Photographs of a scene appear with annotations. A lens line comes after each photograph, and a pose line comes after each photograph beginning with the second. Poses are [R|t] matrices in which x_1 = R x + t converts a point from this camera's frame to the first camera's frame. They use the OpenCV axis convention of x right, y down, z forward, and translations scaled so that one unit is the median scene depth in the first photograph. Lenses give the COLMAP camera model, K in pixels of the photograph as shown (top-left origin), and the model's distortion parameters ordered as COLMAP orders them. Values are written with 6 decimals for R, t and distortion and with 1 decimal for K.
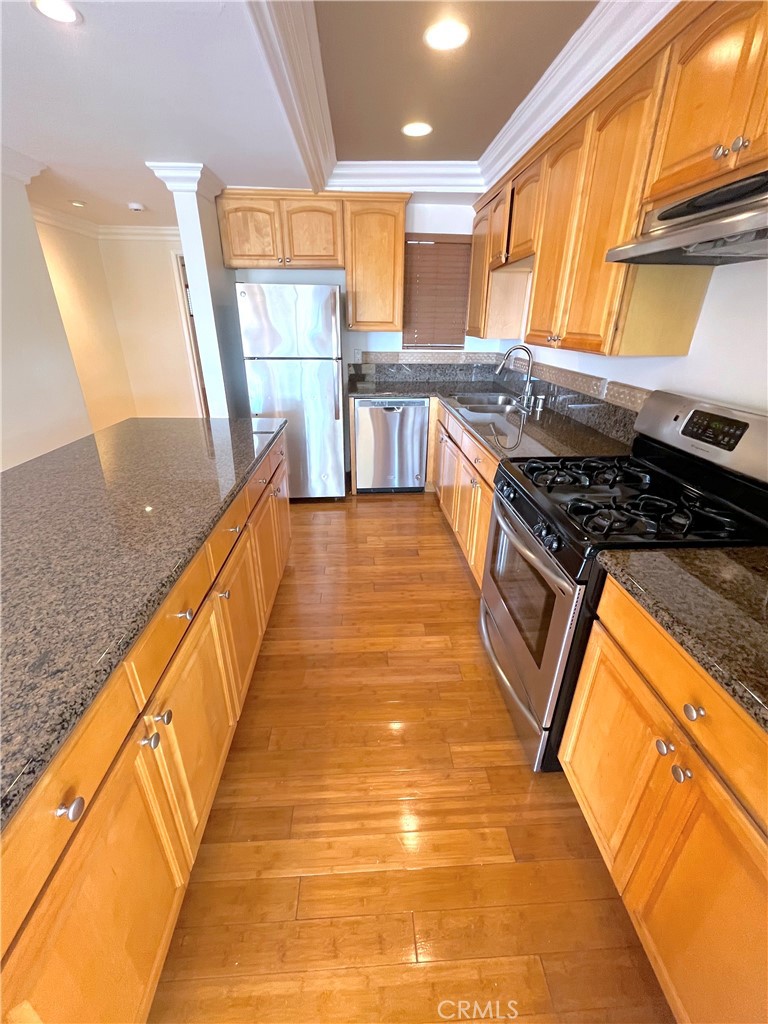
lens RADIAL K [[424.3, 0, 382.1], [0, 424.3, 512.1], [0, 0, 1]] dist [0.000278, -0.001271]
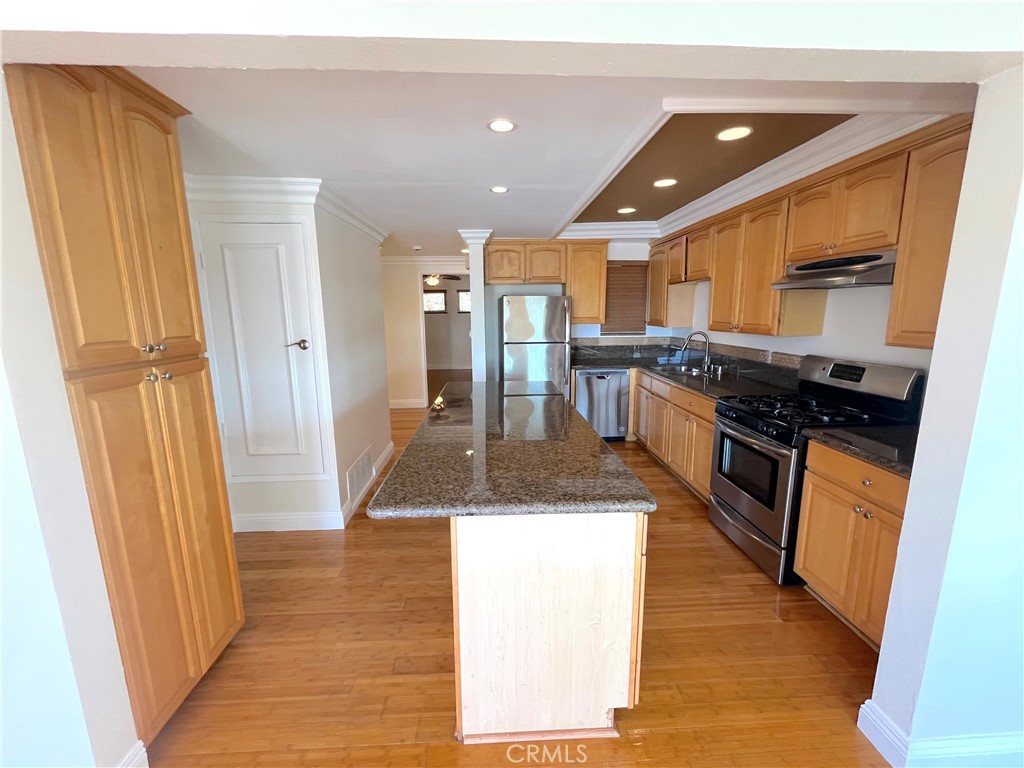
lens RADIAL K [[424.3, 0, 511.1], [0, 424.3, 383.6], [0, 0, 1]] dist [0.000278, -0.001271]
pose [[0.999832, -0.016621, -0.007690, -0.383236], [0.014114, 0.966892, -0.254795, 0.174257], [0.011671, 0.254643, 0.966965, -0.453070]]
